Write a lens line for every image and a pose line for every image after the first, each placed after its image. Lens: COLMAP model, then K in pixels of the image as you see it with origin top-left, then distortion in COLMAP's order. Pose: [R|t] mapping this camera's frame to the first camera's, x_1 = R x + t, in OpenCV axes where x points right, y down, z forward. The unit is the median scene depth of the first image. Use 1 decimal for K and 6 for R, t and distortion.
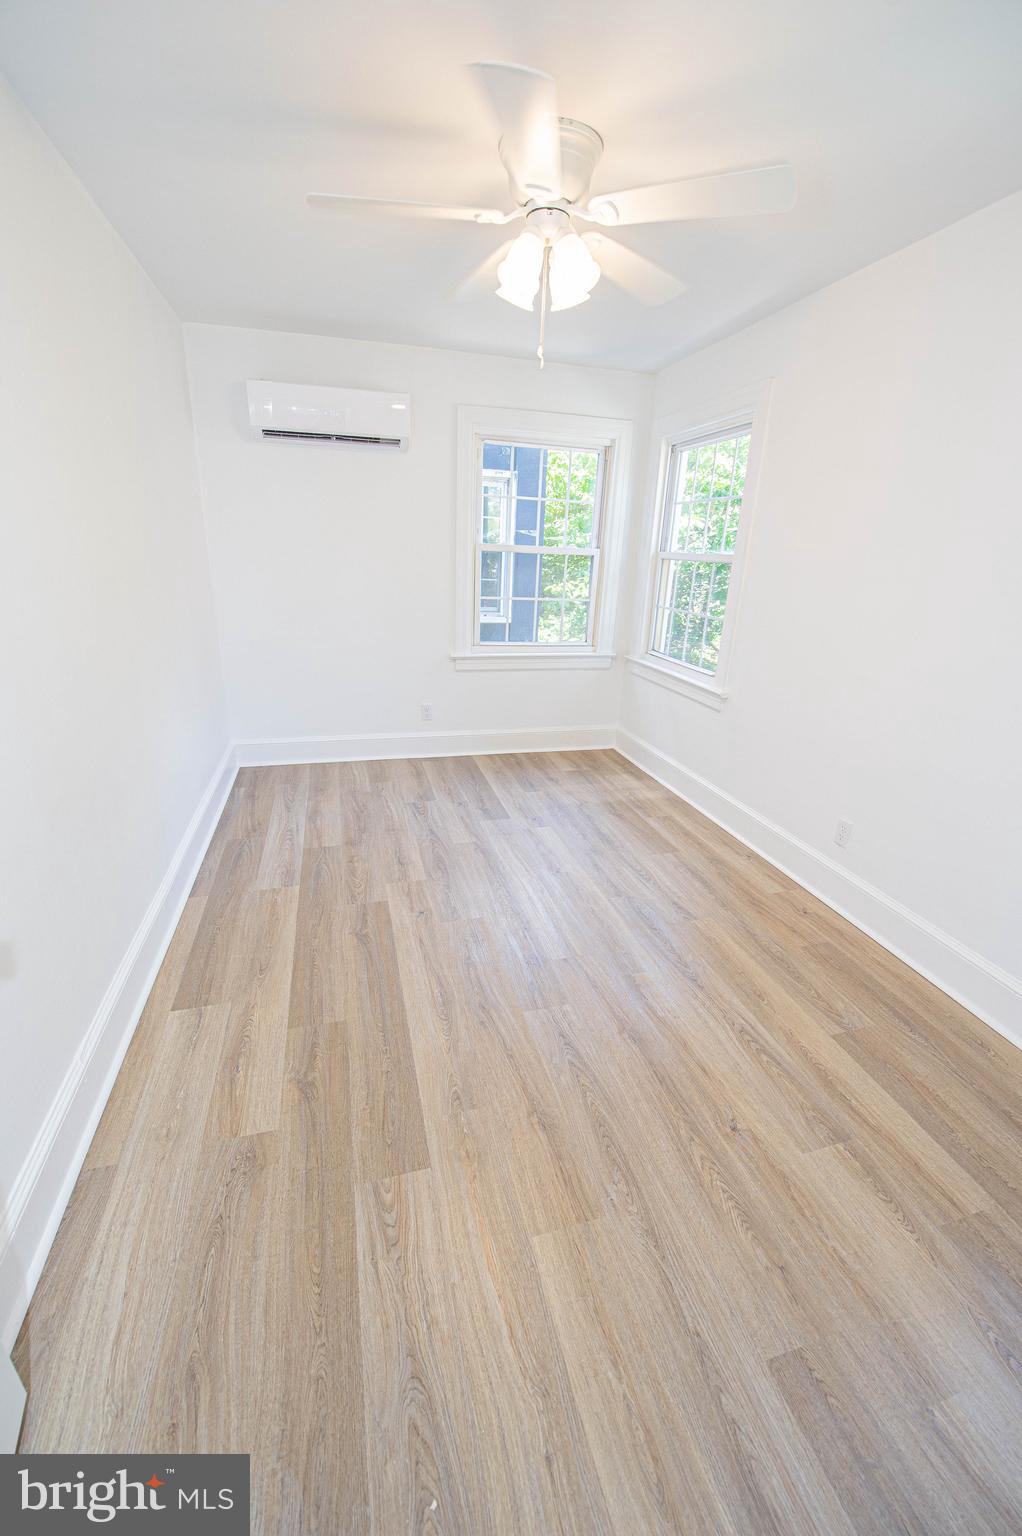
lens RADIAL K [[623.3, 0, 506.3], [0, 623.3, 778.9], [0, 0, 1]] dist [-0.018160, -0.001258]
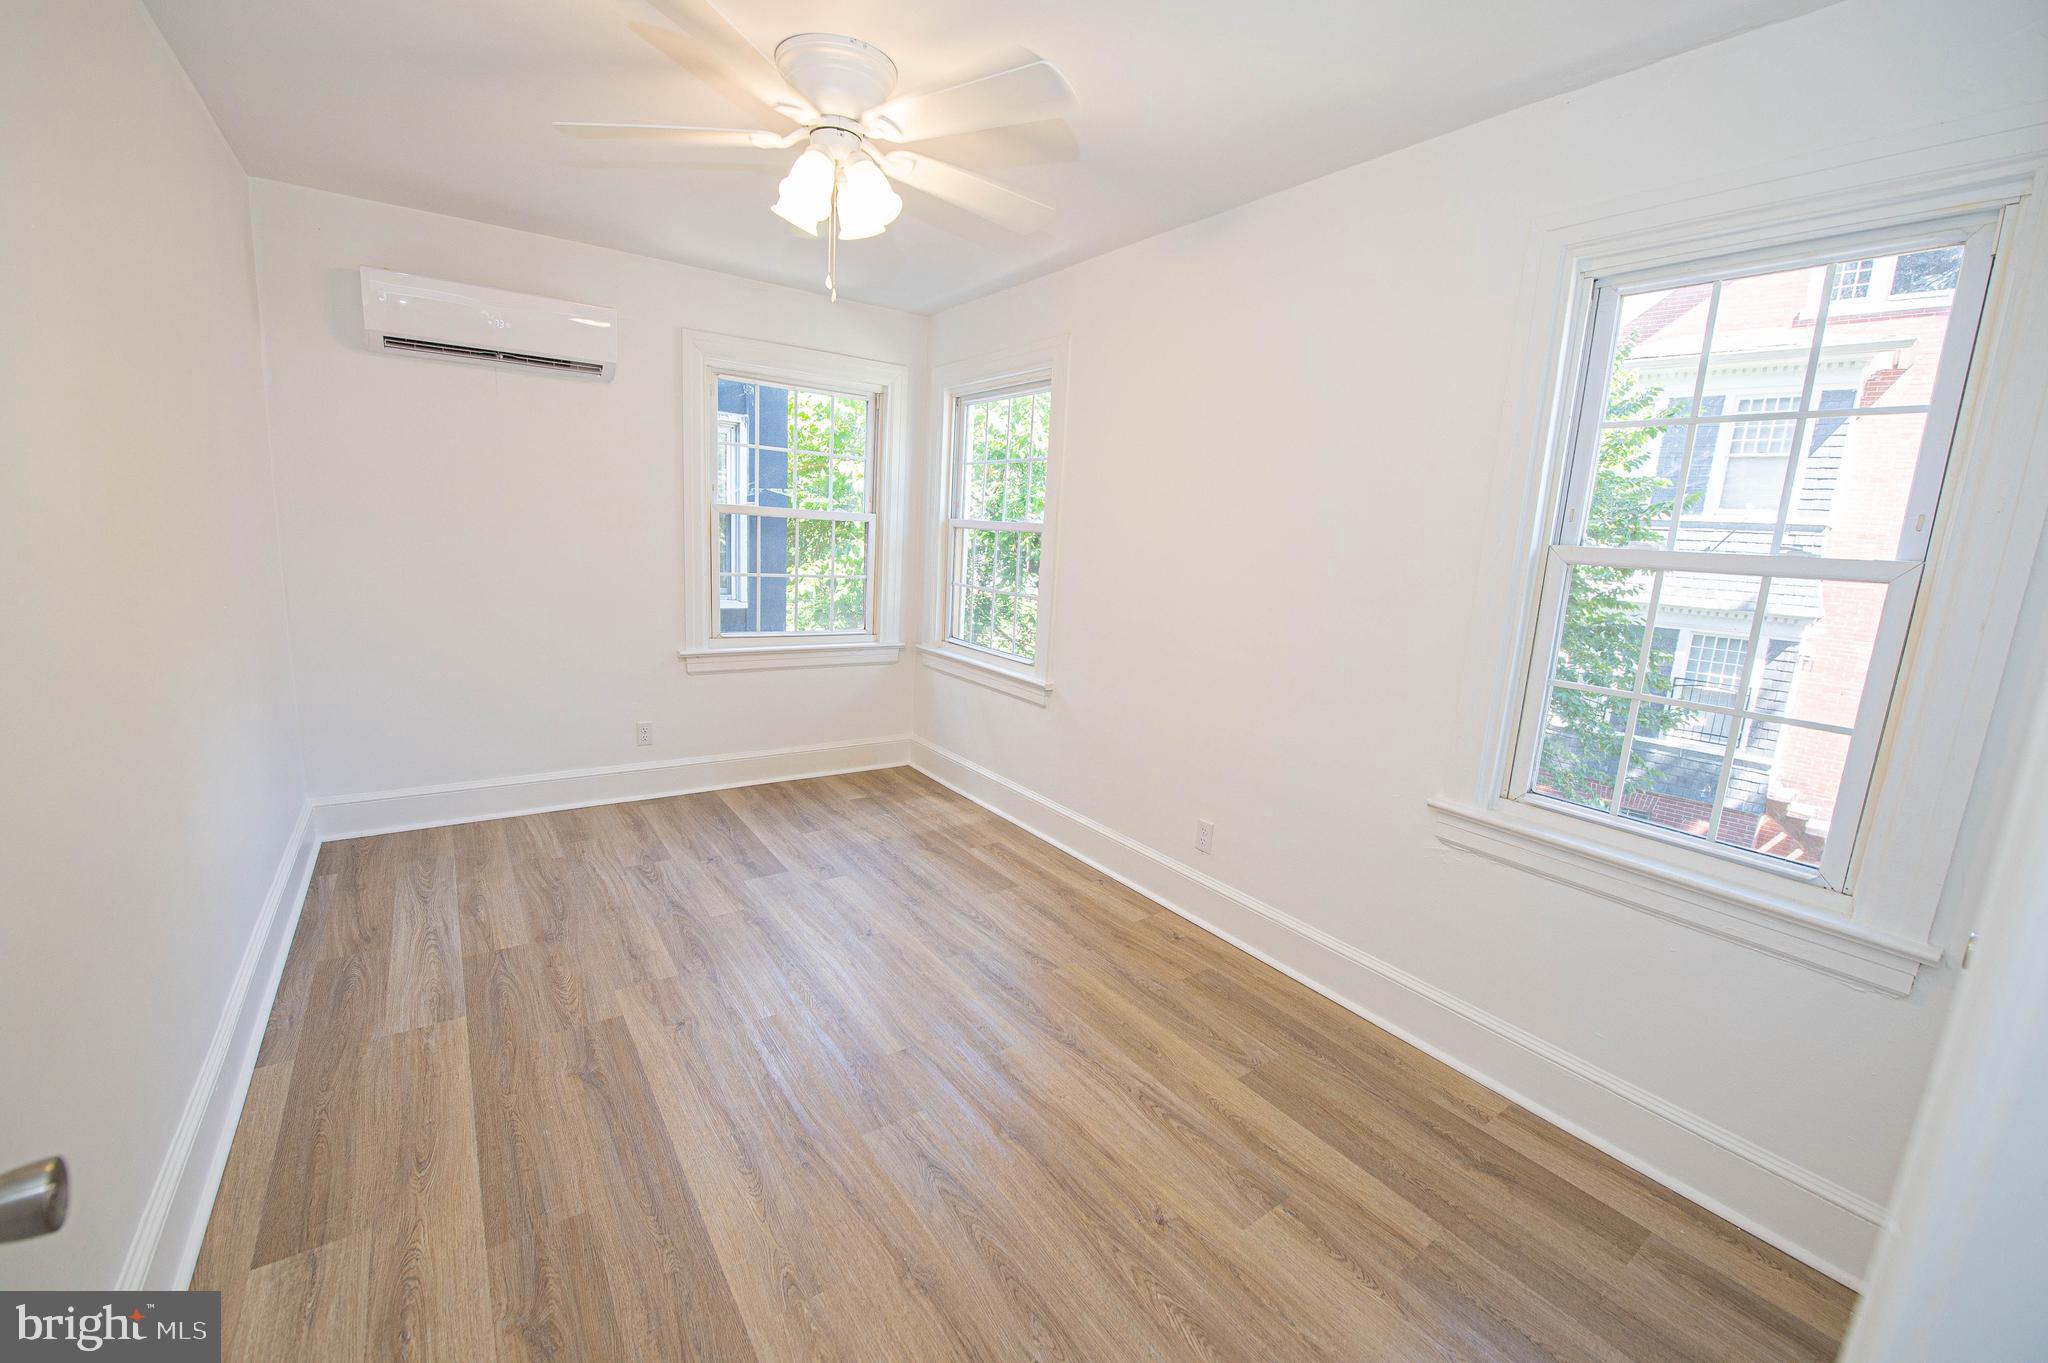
lens RADIAL K [[831.0, 0, 1020.6], [0, 831.0, 682.9], [0, 0, 1]] dist [-0.018160, -0.001258]
pose [[0.937764, -0.047685, 0.343983, -0.082061], [0.100414, 0.985449, -0.137139, 0.010119], [-0.332438, 0.163145, 0.928907, -0.017710]]
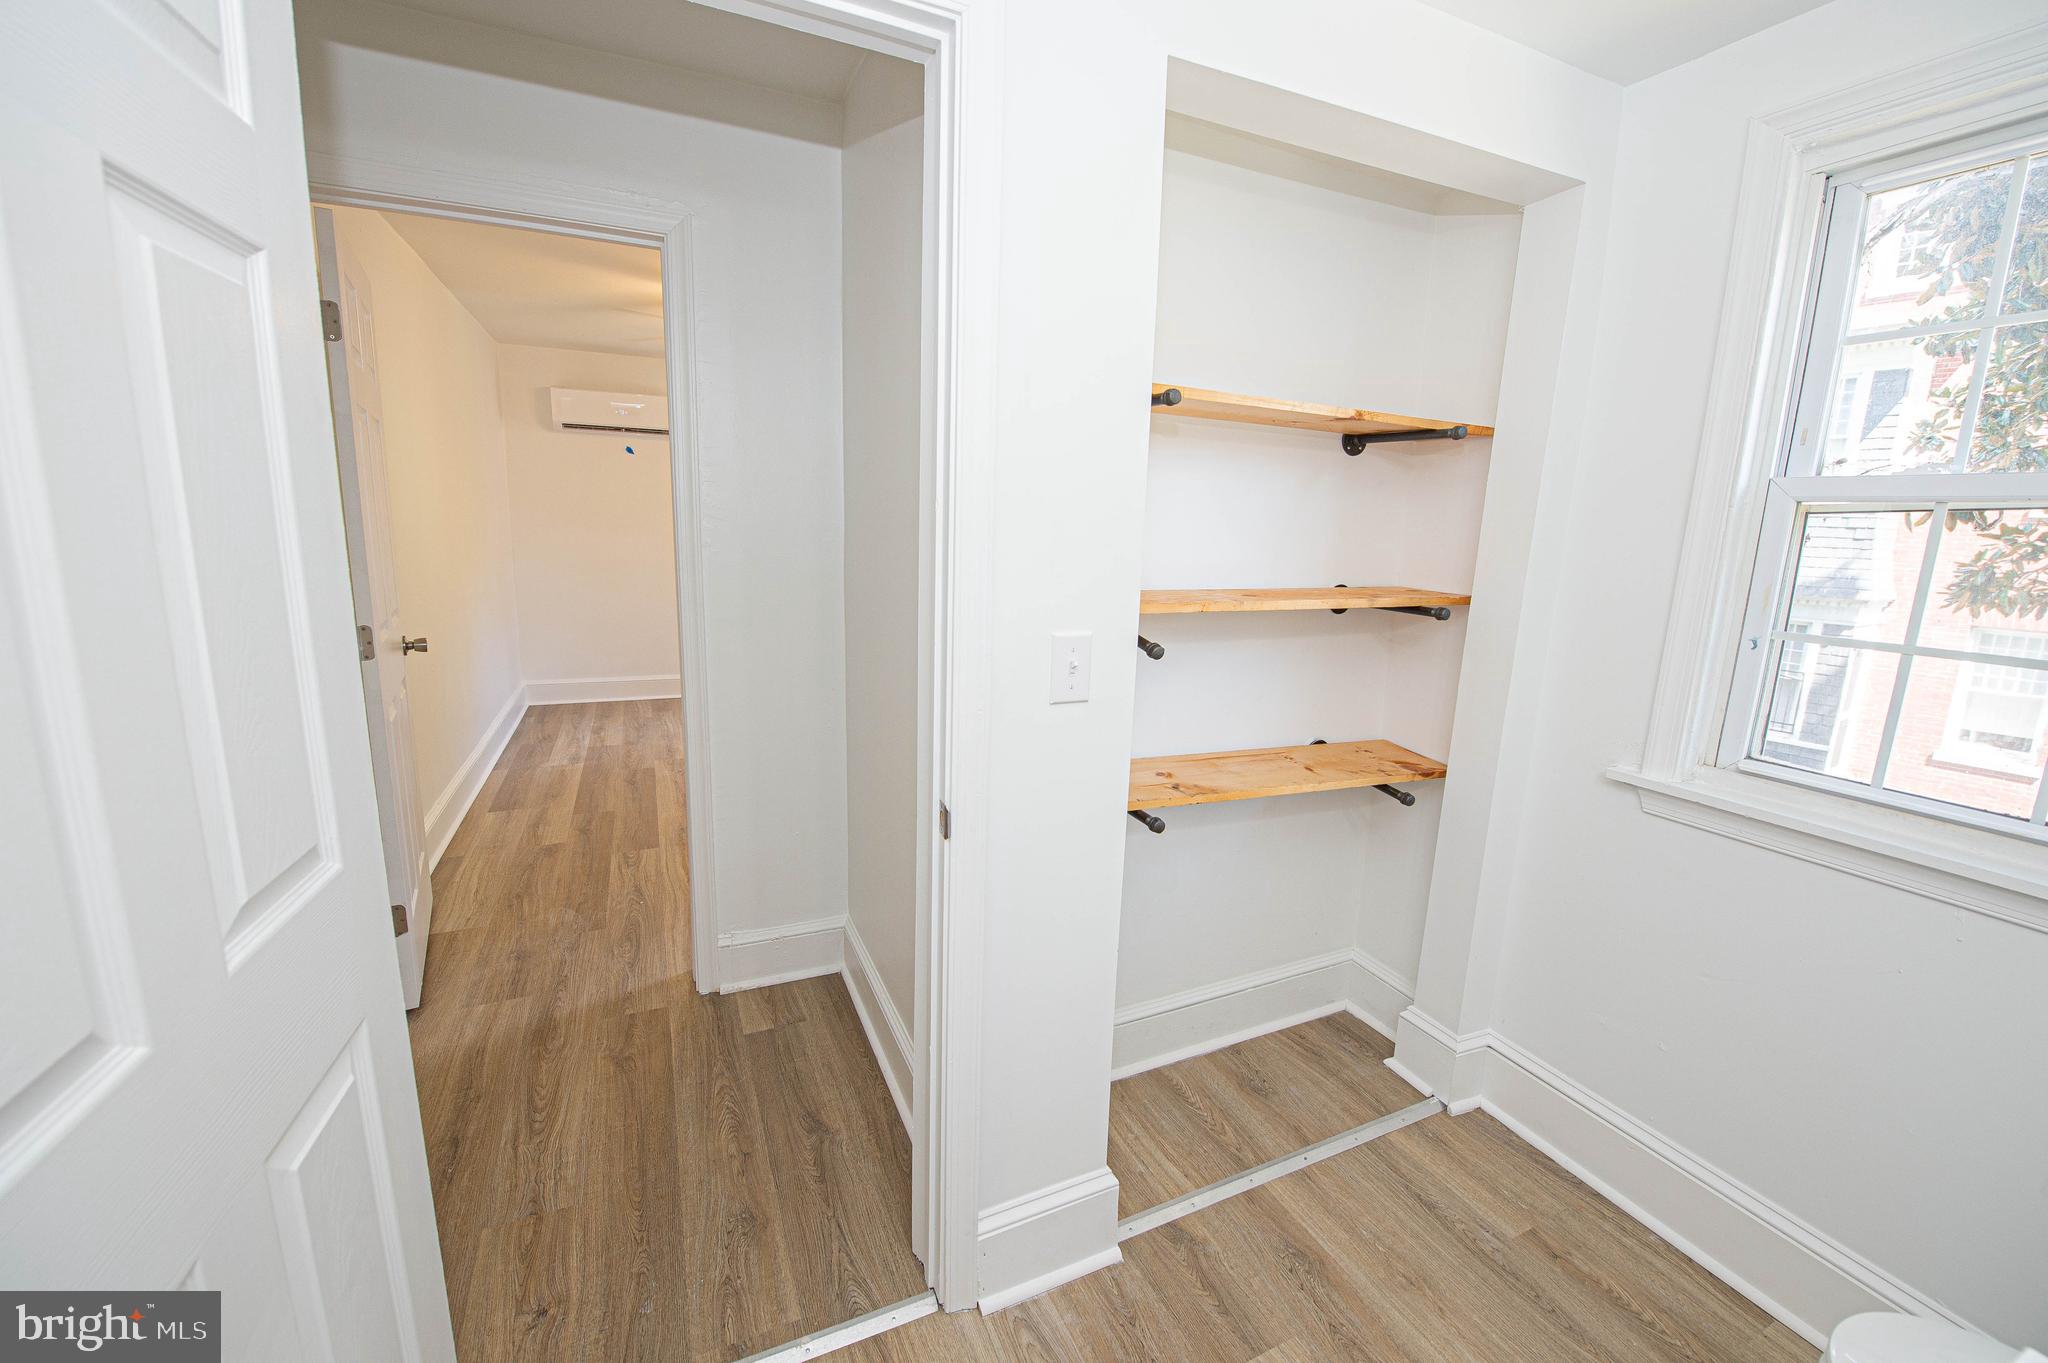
lens RADIAL K [[811.6, 0, 1017.3], [0, 811.6, 679.1], [0, 0, 1]] dist [-0.015961, -0.003455]
pose [[0.985398, -0.034157, 0.166803, 0.304541], [0.060836, 0.985634, -0.157559, 0.345634], [-0.159025, 0.165406, 0.973320, -0.872577]]
